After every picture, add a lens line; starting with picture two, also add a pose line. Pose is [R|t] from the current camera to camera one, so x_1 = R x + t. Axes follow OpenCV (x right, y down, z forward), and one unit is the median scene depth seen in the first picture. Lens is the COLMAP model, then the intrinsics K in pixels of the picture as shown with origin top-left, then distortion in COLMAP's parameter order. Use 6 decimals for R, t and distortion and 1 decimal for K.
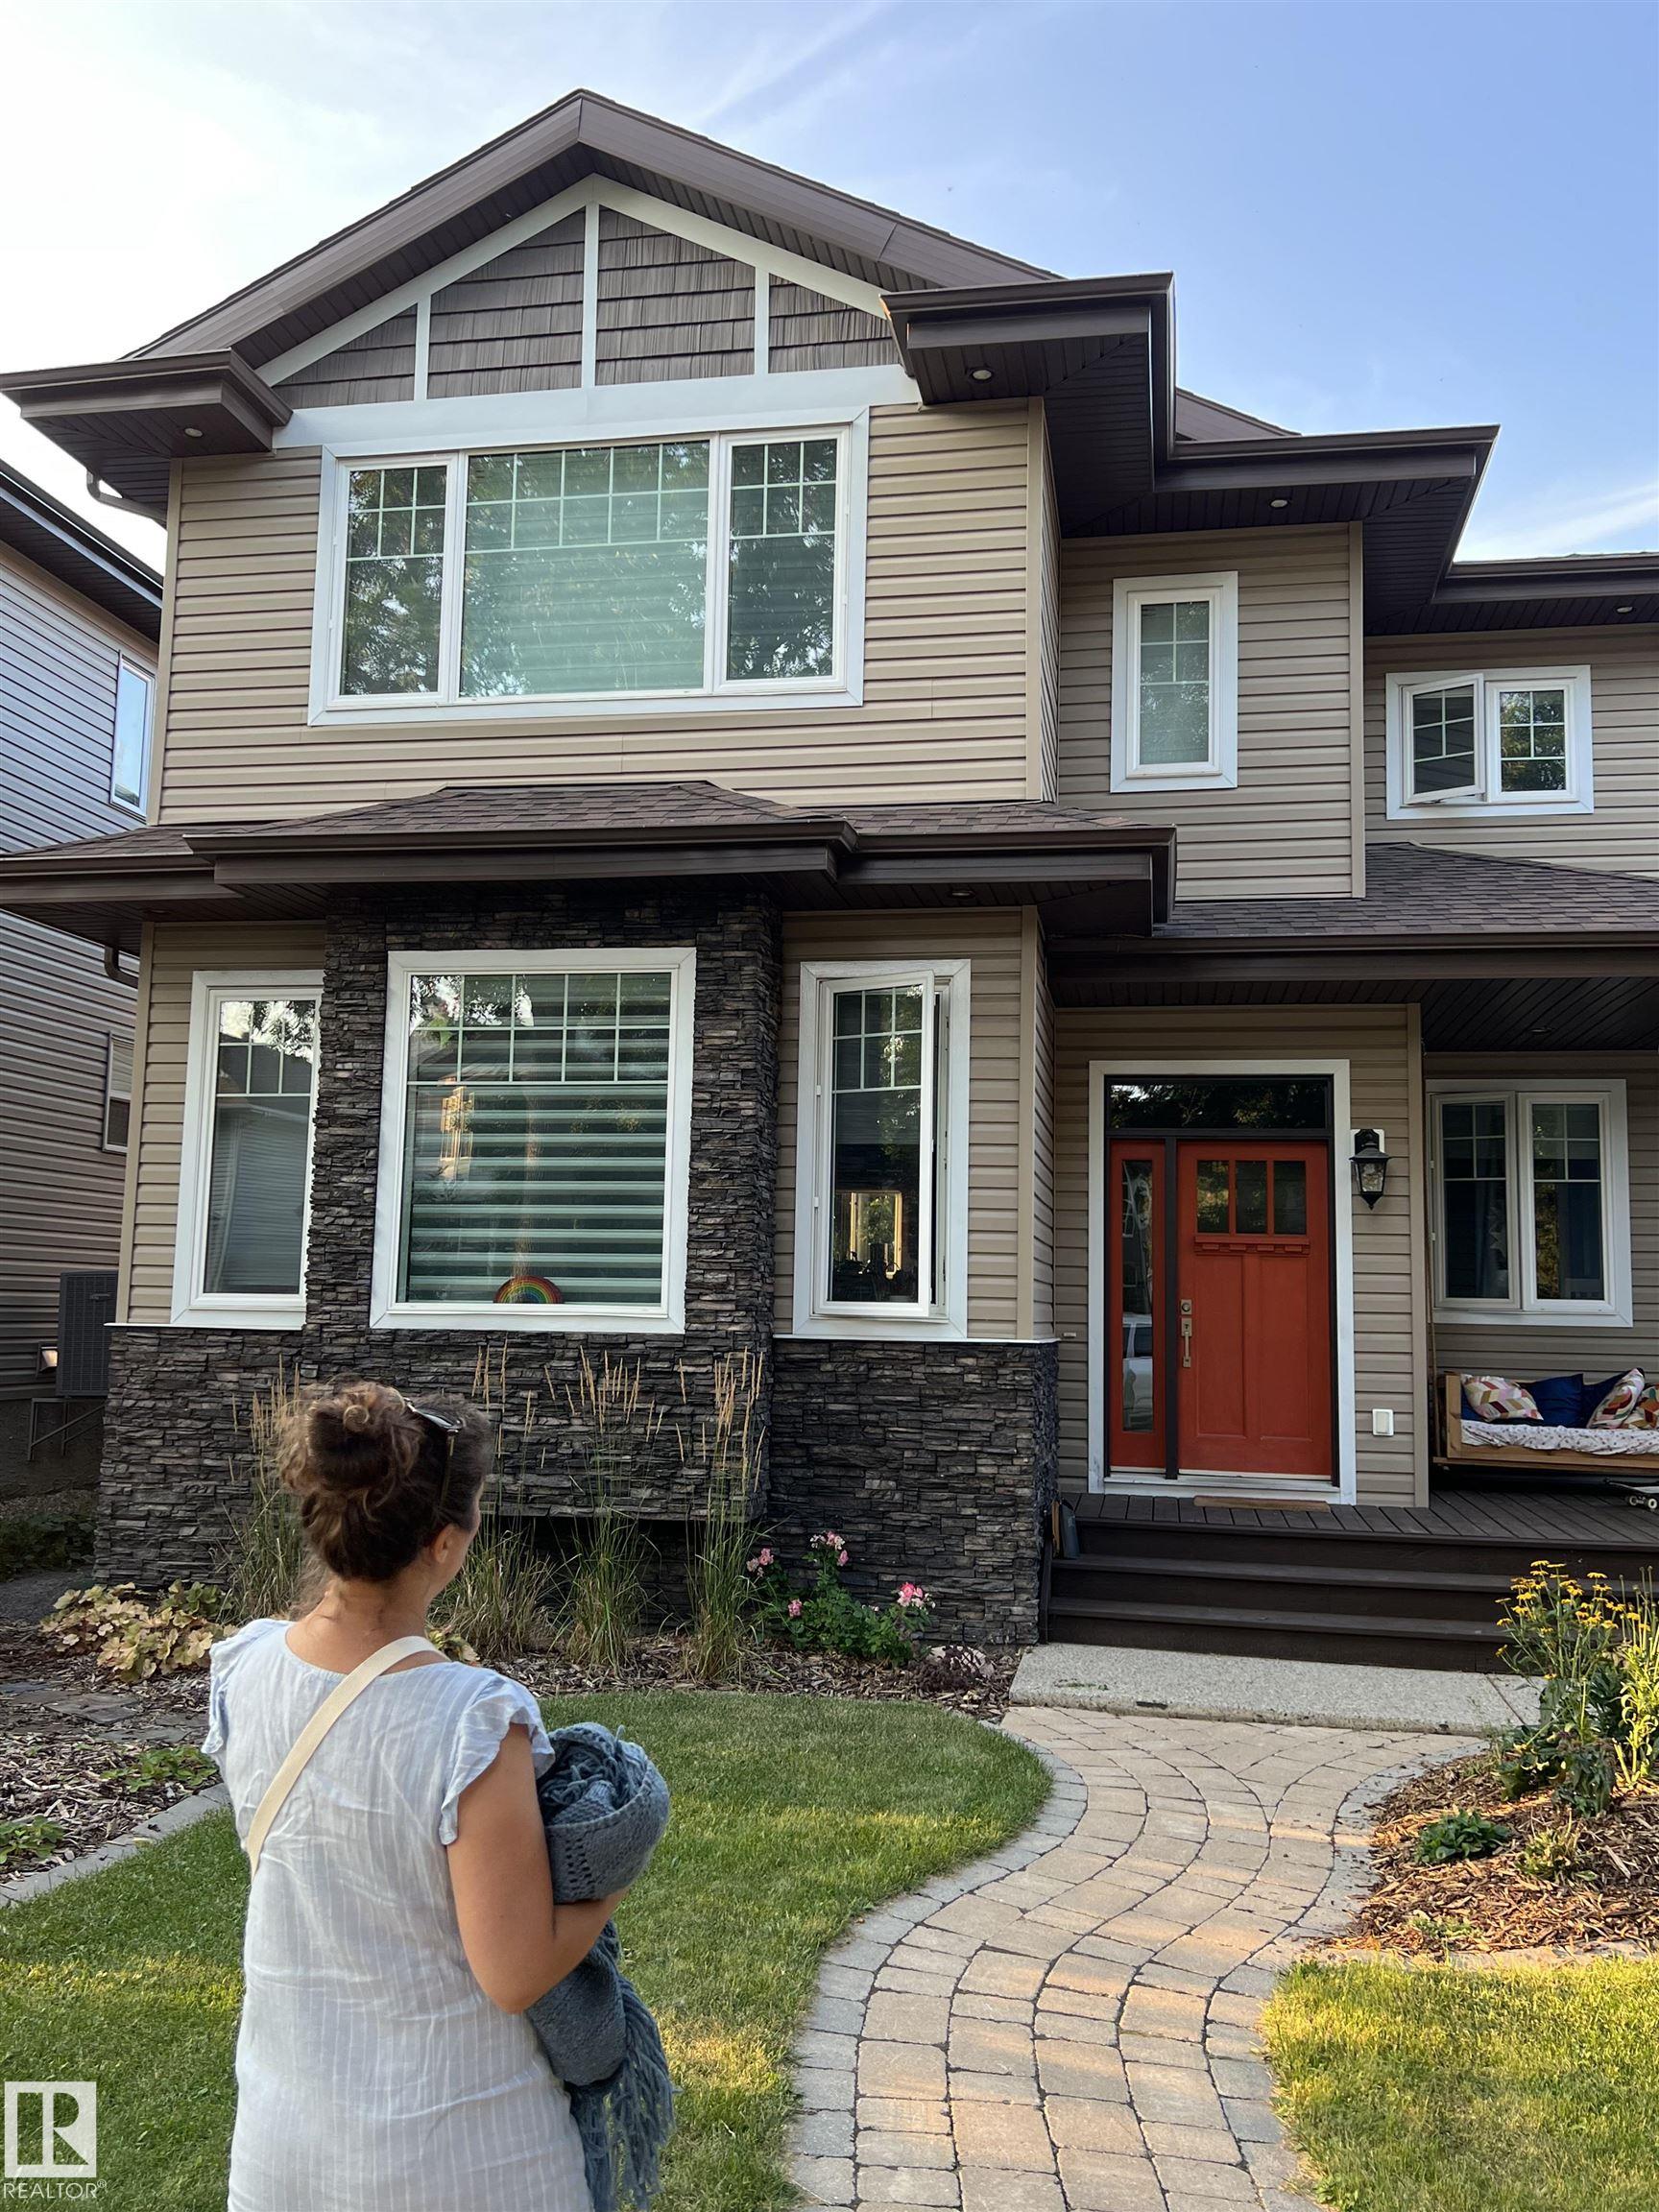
lens RADIAL K [[1828.0, 0, 837.0], [0, 1828.0, 1090.8], [0, 0, 1]] dist [0.195838, -0.536319]
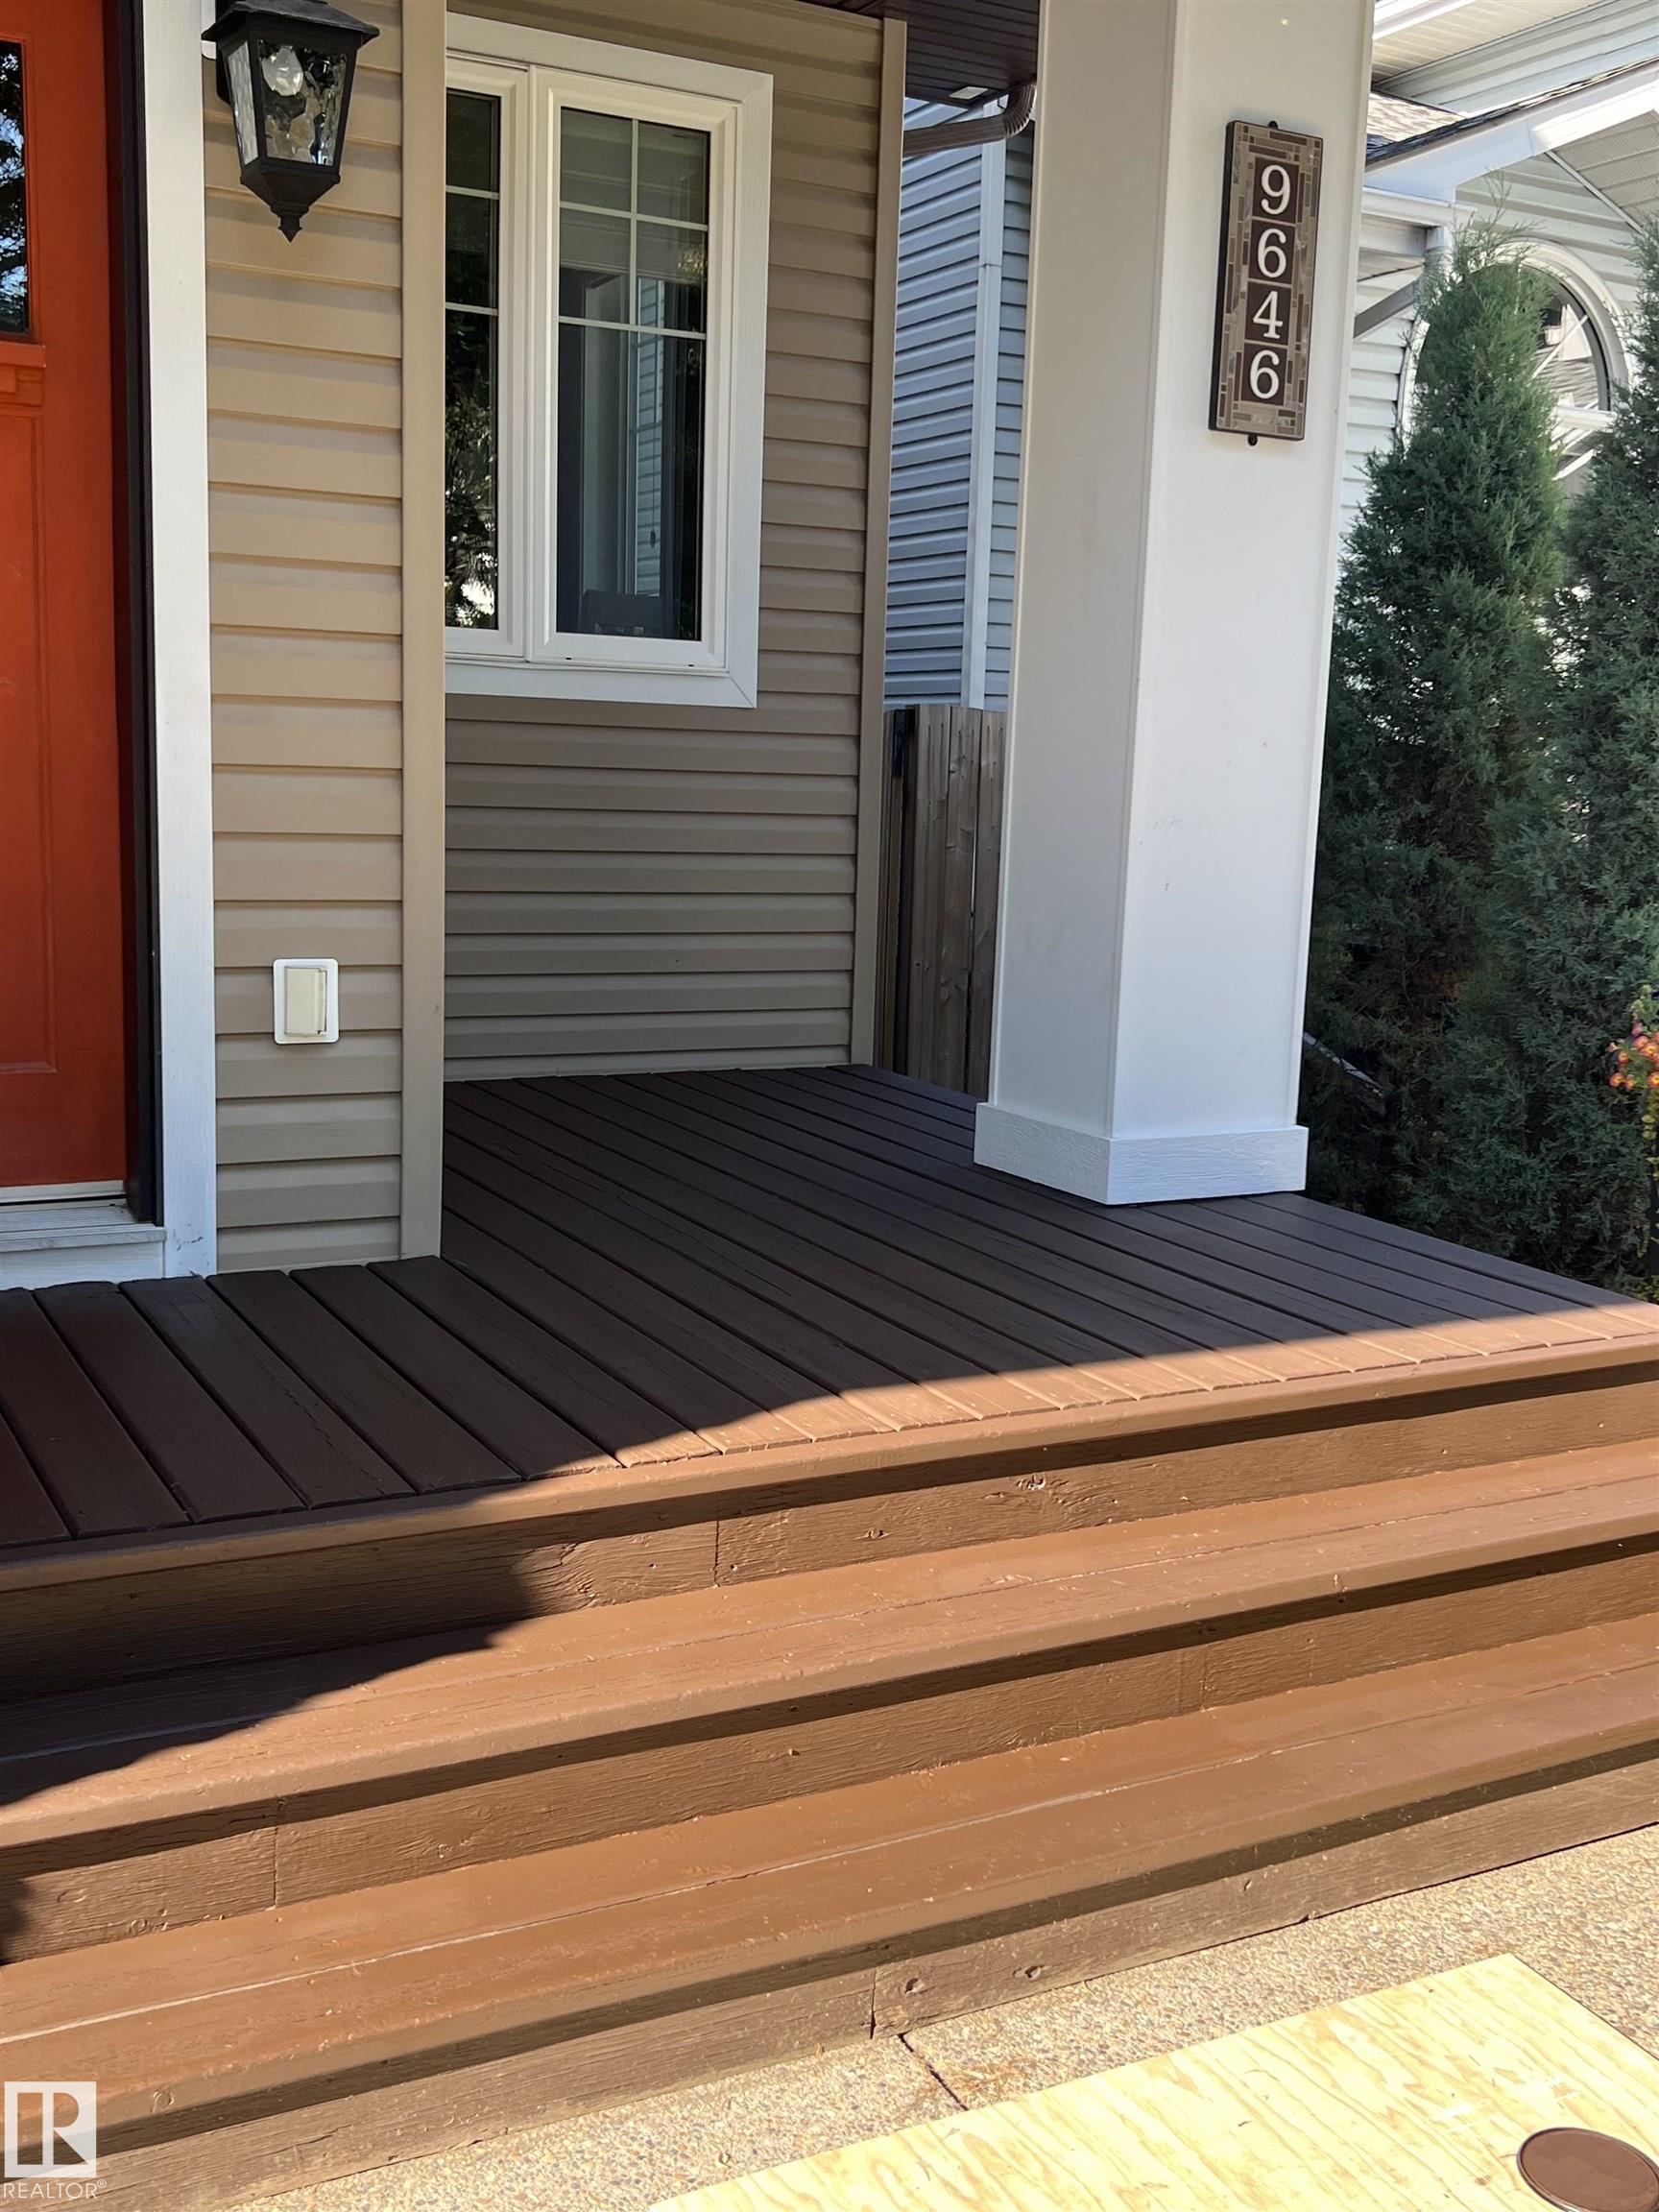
lens RADIAL K [[2197.9, 0, 829.5], [0, 2197.9, 1106.0], [0, 0, 1]] dist [0.124587, -0.271784]
pose [[0.778933, -0.092732, 0.620213, 0.151668], [-0.090339, 0.962098, 0.257307, 0.105815], [-0.620567, -0.256455, 0.741032, 0.753442]]
